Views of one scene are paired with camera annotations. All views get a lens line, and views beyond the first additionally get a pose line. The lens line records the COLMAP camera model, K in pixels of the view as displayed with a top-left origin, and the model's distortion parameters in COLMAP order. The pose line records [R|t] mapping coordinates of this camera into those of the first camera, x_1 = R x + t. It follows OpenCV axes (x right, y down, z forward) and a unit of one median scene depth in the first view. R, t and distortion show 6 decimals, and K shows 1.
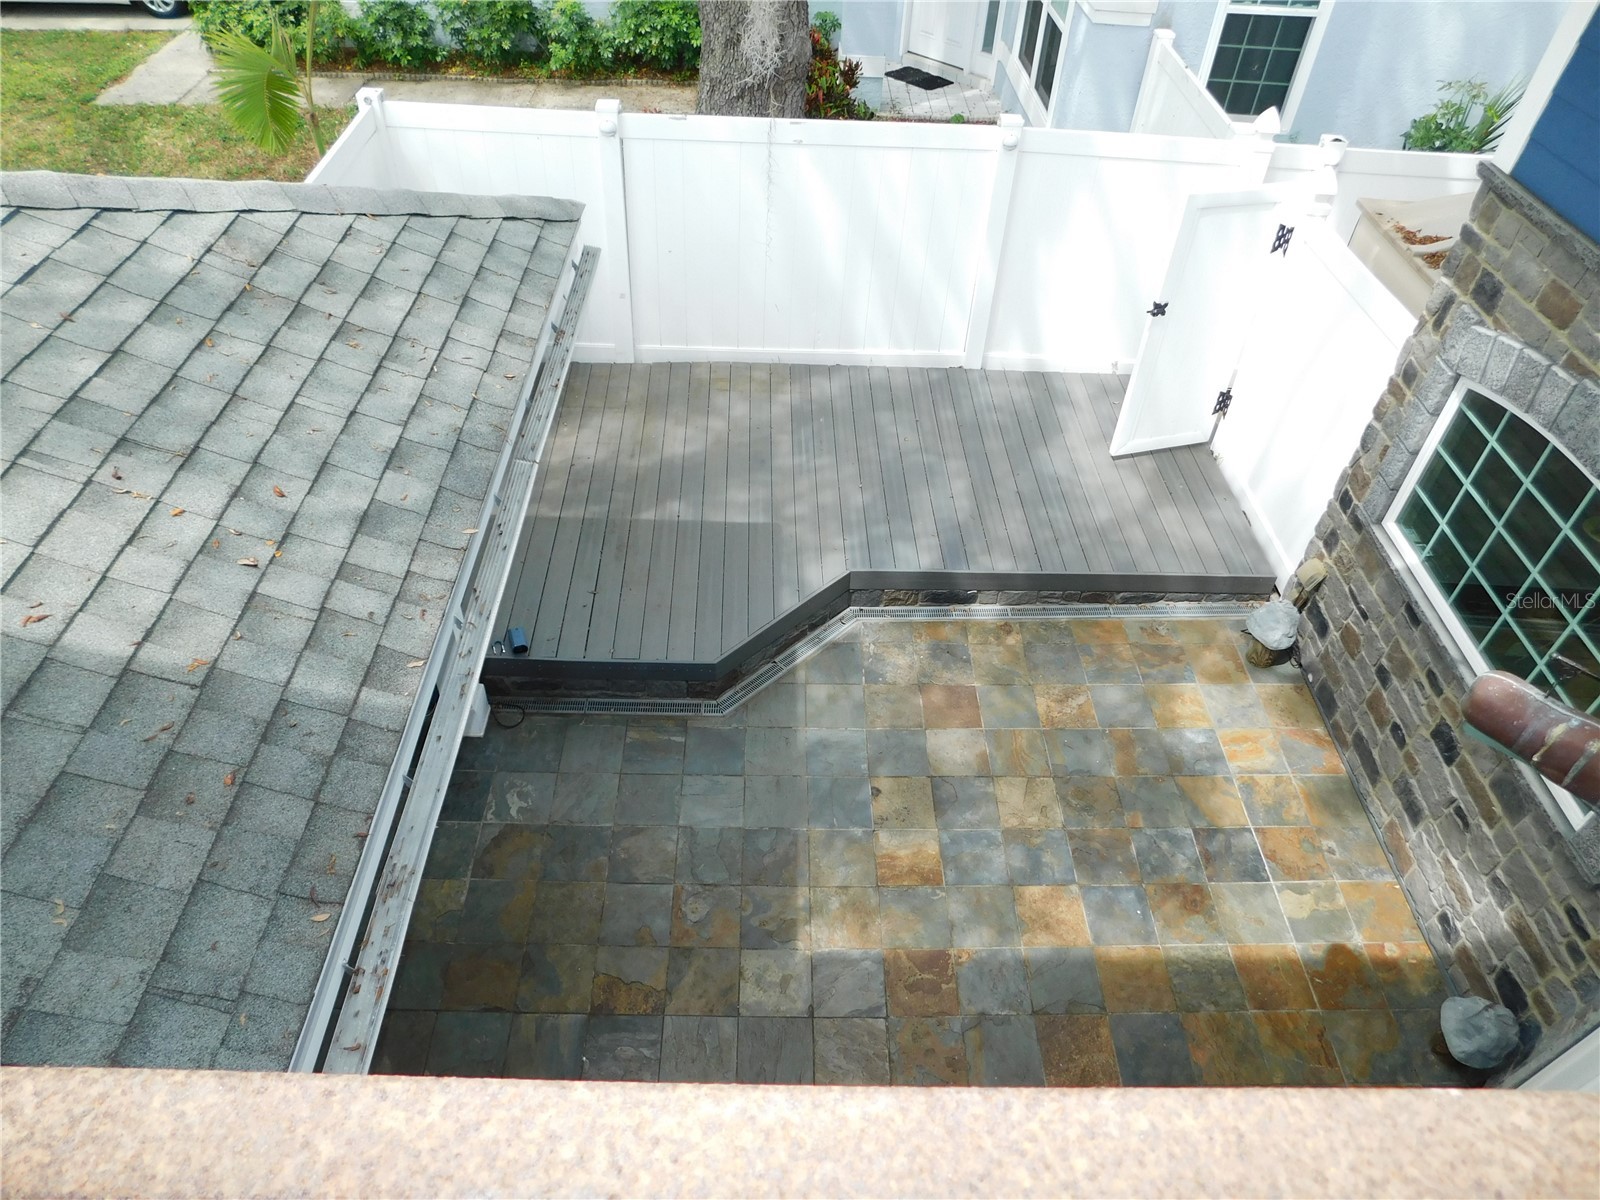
lens RADIAL K [[1059.9, 0, 802.5], [0, 1059.9, 596.3], [0, 0, 1]] dist [-0.069708, 0.062314]
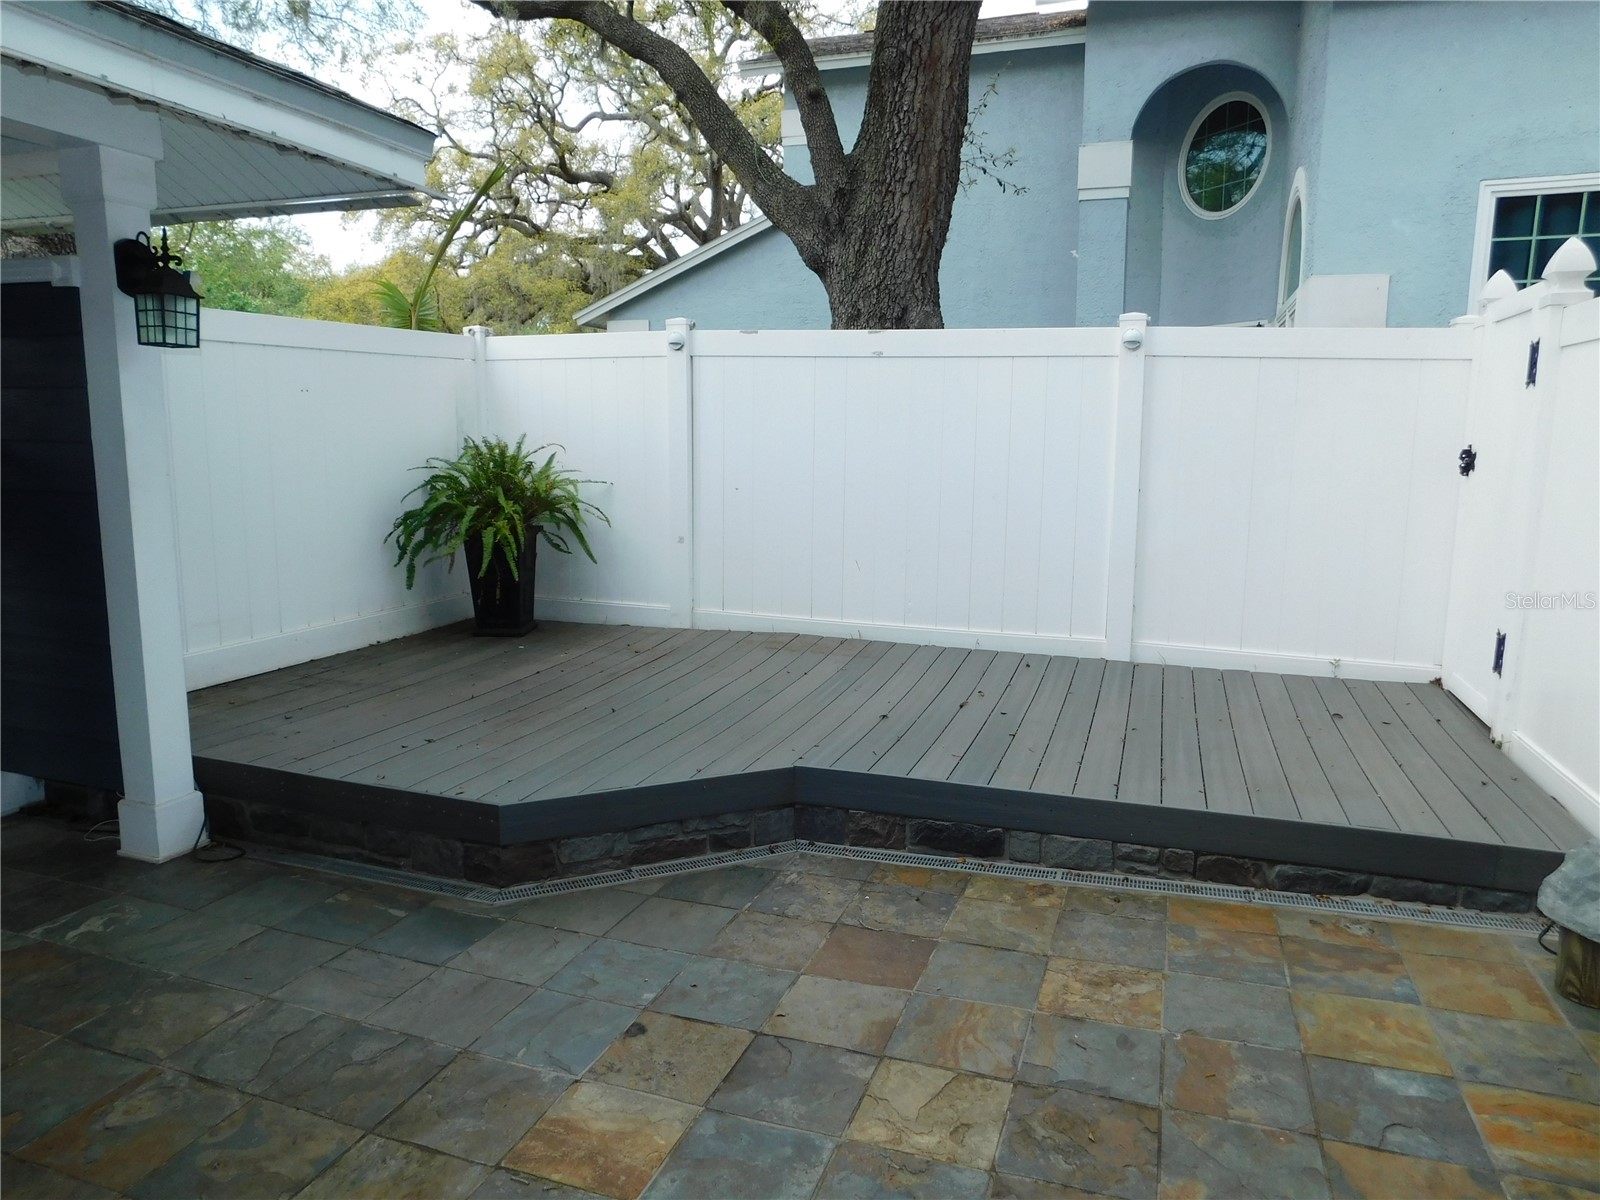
lens RADIAL K [[1059.9, 0, 800.5], [0, 1059.9, 592.1], [0, 0, 1]] dist [-0.069708, 0.062314]
pose [[0.934471, 0.019664, -0.355495, 0.304827], [-0.222608, 0.811514, -0.540269, 0.260880], [0.277865, 0.584002, 0.762714, 0.519958]]
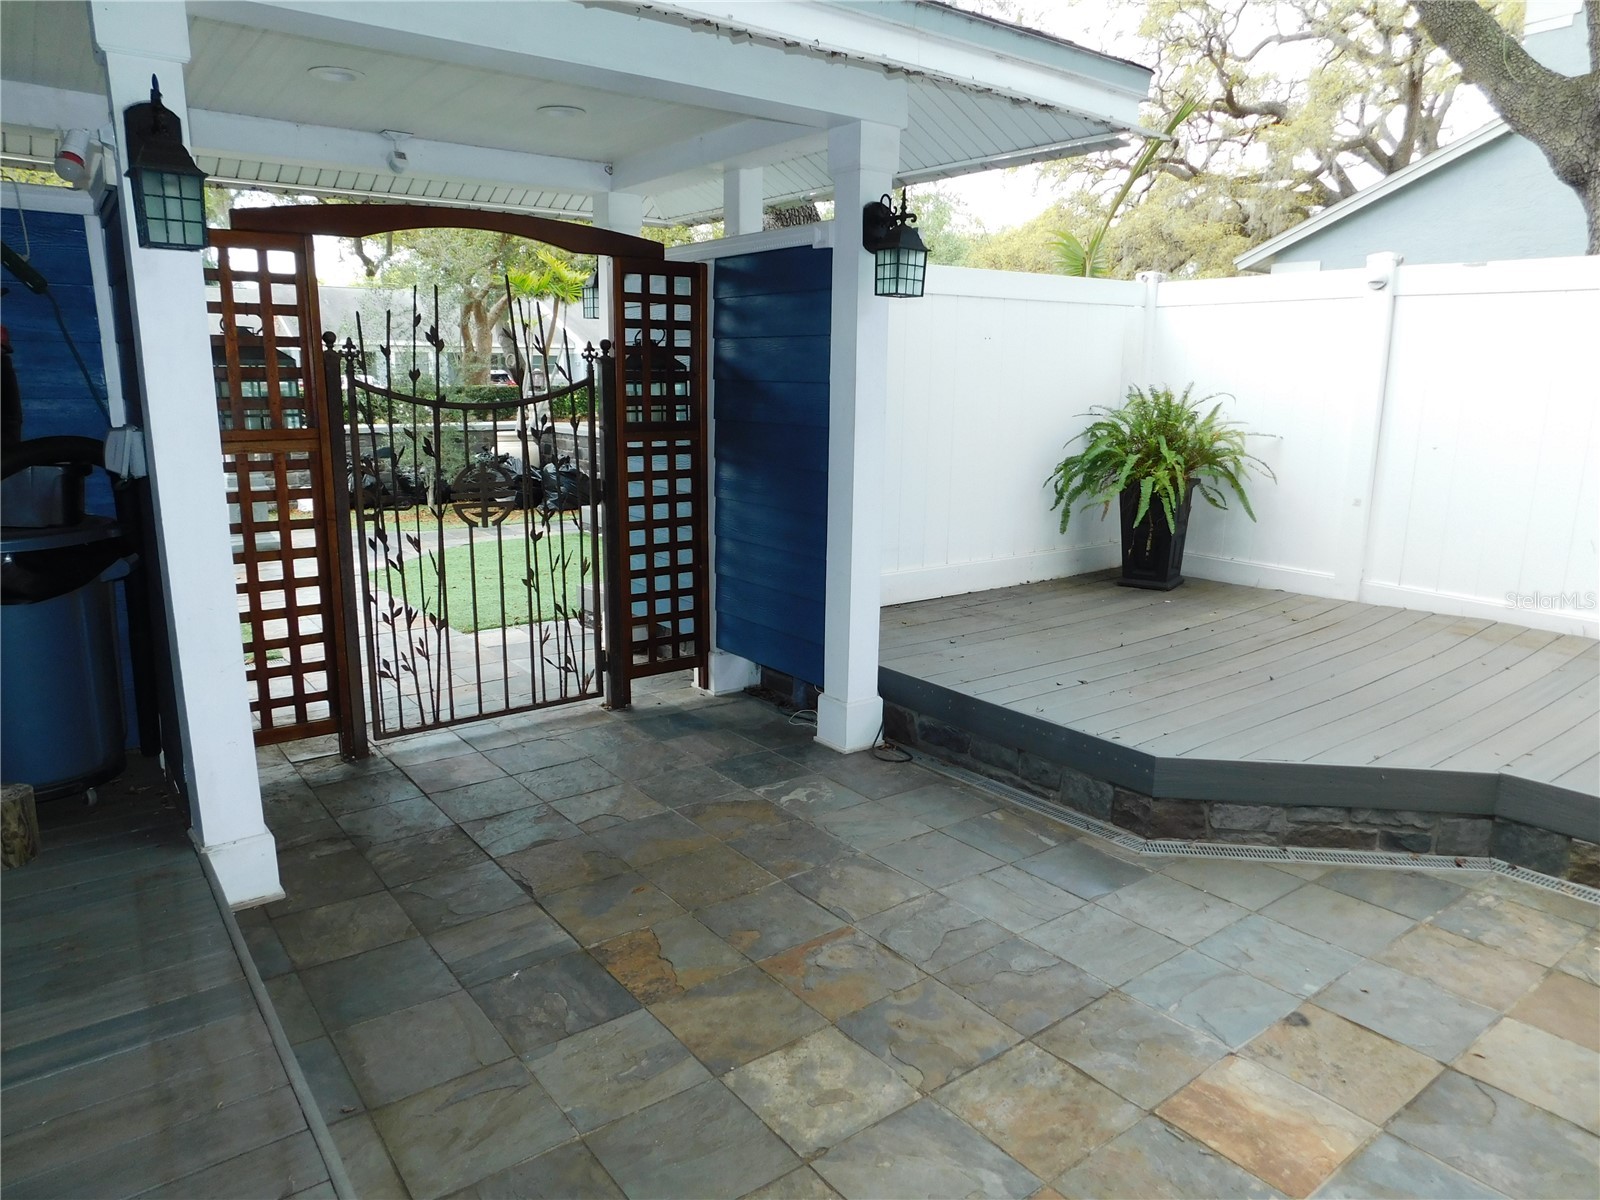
lens RADIAL K [[1059.9, 0, 810.0], [0, 1059.9, 592.9], [0, 0, 1]] dist [-0.069708, 0.062314]
pose [[0.601017, 0.122961, -0.789721, 0.271518], [-0.539765, 0.791163, -0.287602, 0.277285], [0.589434, 0.599117, 0.541873, 0.508487]]
